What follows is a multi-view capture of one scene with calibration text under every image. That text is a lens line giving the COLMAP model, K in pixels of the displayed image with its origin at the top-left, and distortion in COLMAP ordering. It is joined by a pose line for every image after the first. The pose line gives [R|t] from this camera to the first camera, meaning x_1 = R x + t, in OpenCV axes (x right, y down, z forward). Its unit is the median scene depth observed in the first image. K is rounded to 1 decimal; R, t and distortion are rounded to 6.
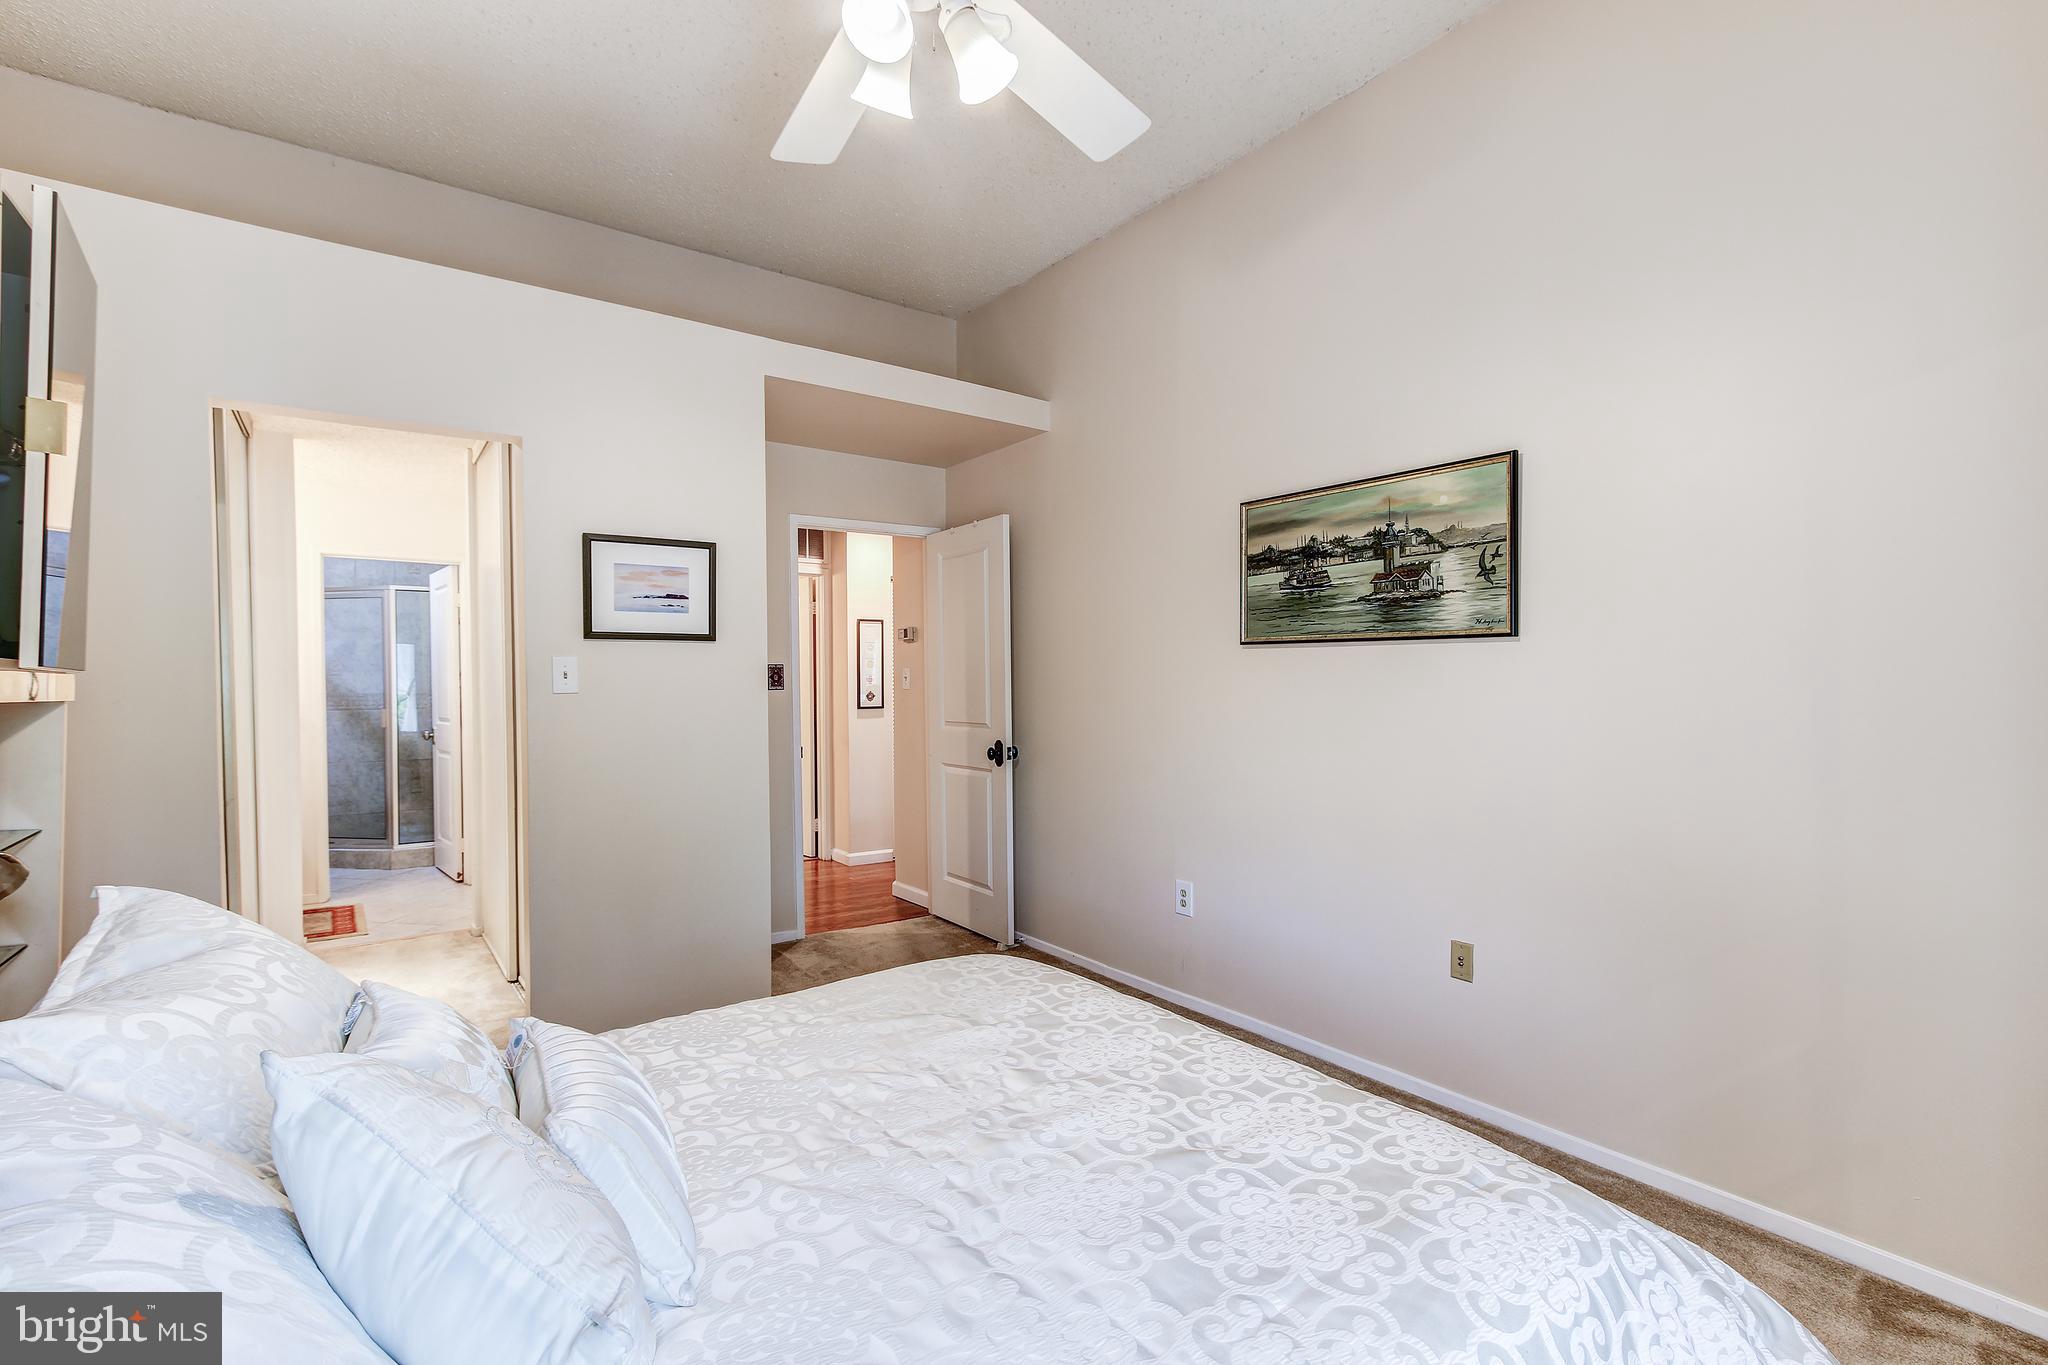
lens RADIAL K [[939.5, 0, 1023.7], [0, 939.5, 687.5], [0, 0, 1]] dist [-0.007626, 0.006323]
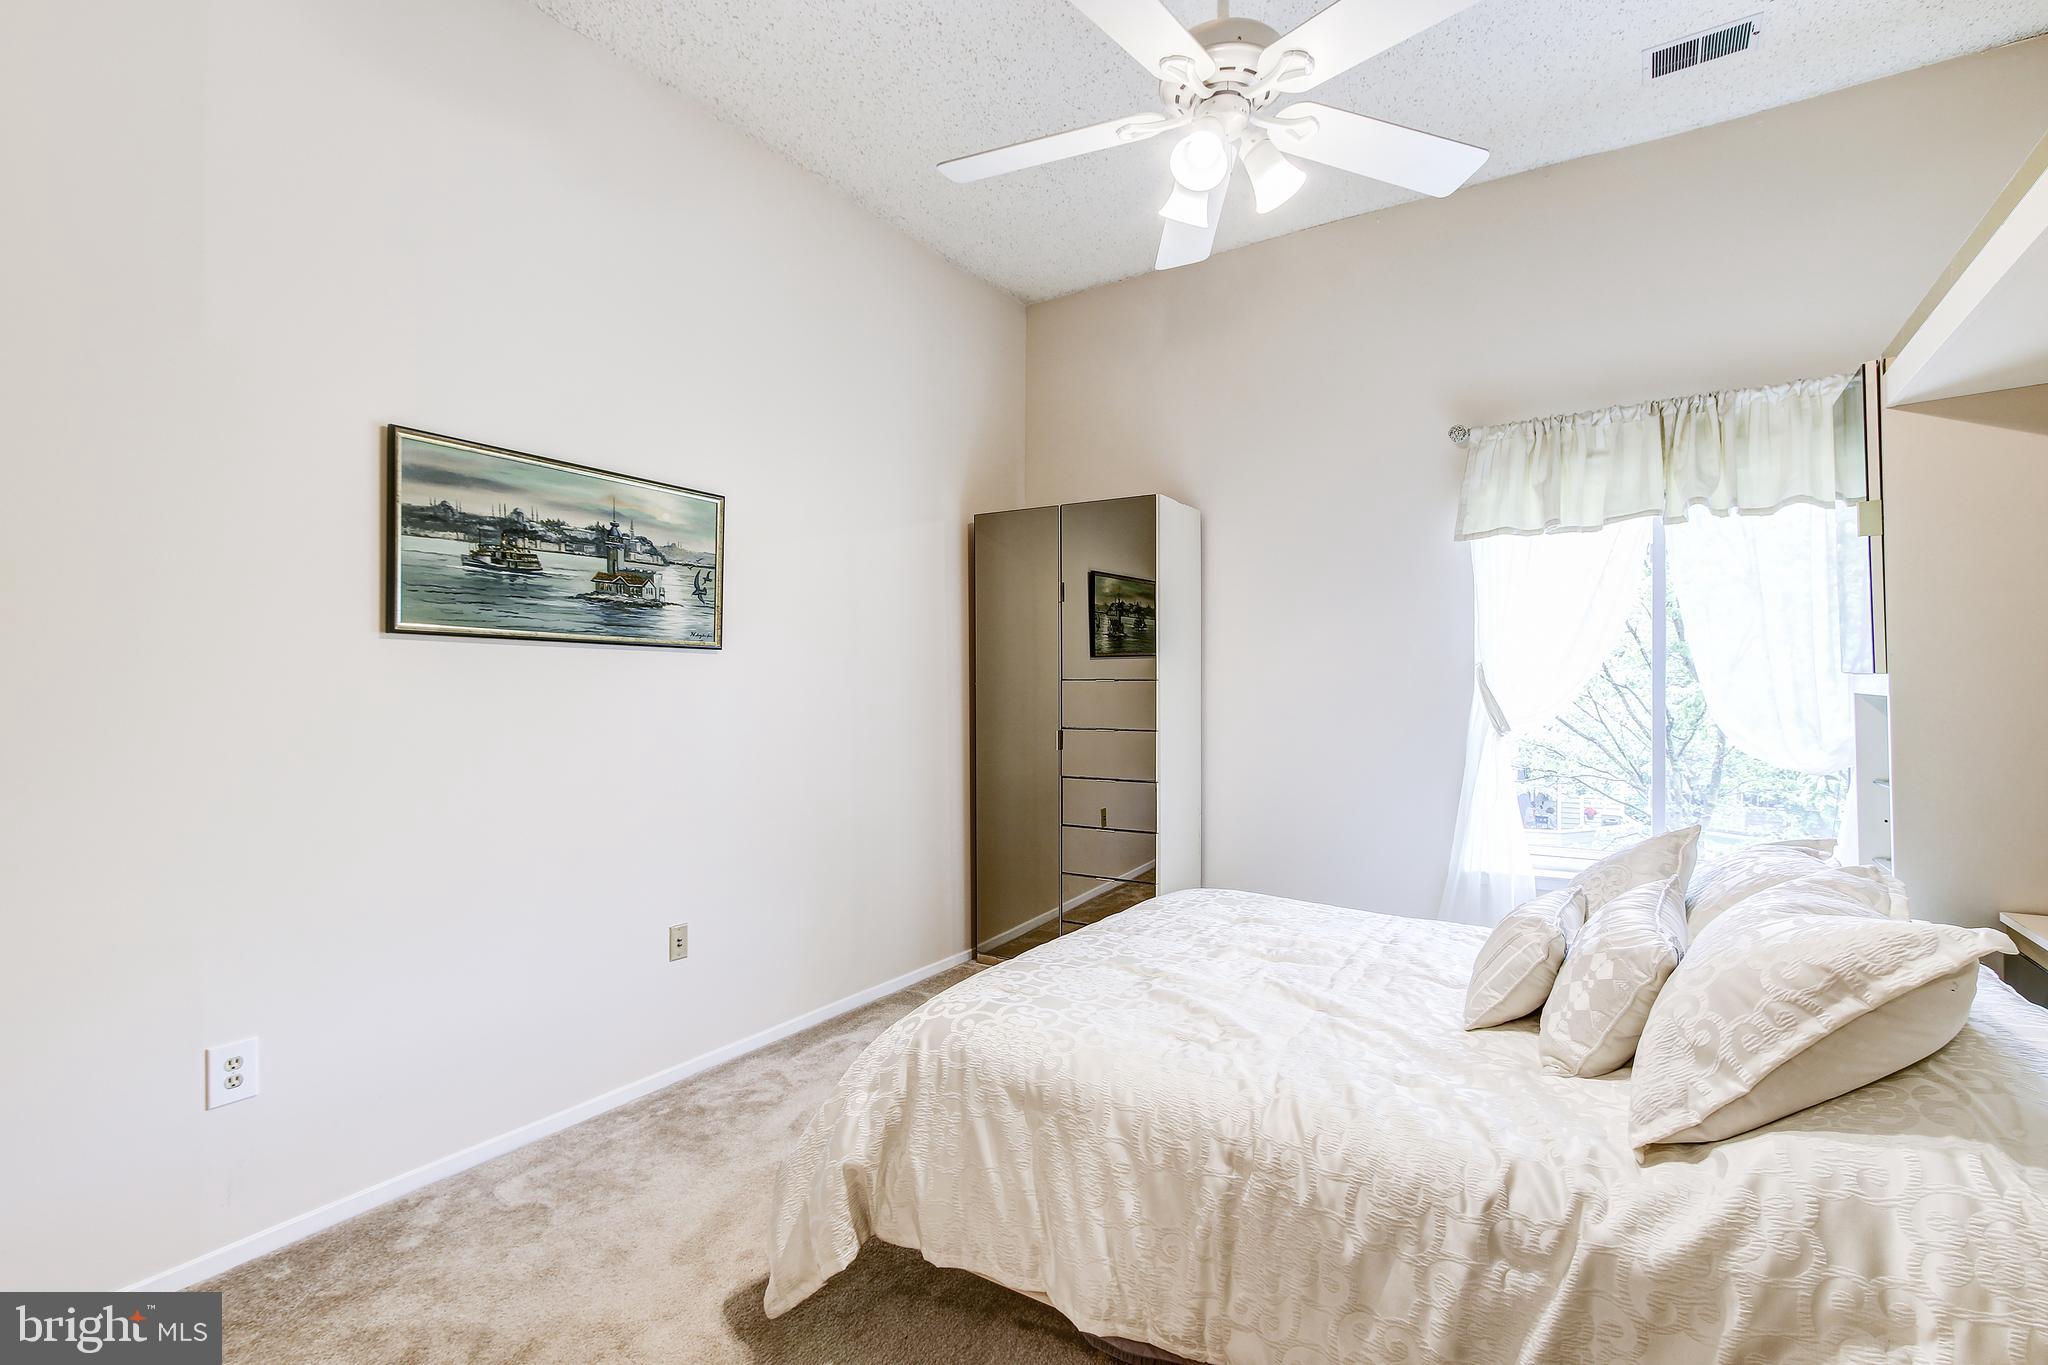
lens RADIAL K [[939.5, 0, 1031.9], [0, 939.5, 689.7], [0, 0, 1]] dist [-0.007626, 0.006323]
pose [[-0.370886, -0.001514, 0.928677, -0.667588], [0.005584, 0.999977, 0.003860, -0.005308], [-0.928662, 0.006617, -0.370869, 0.965365]]
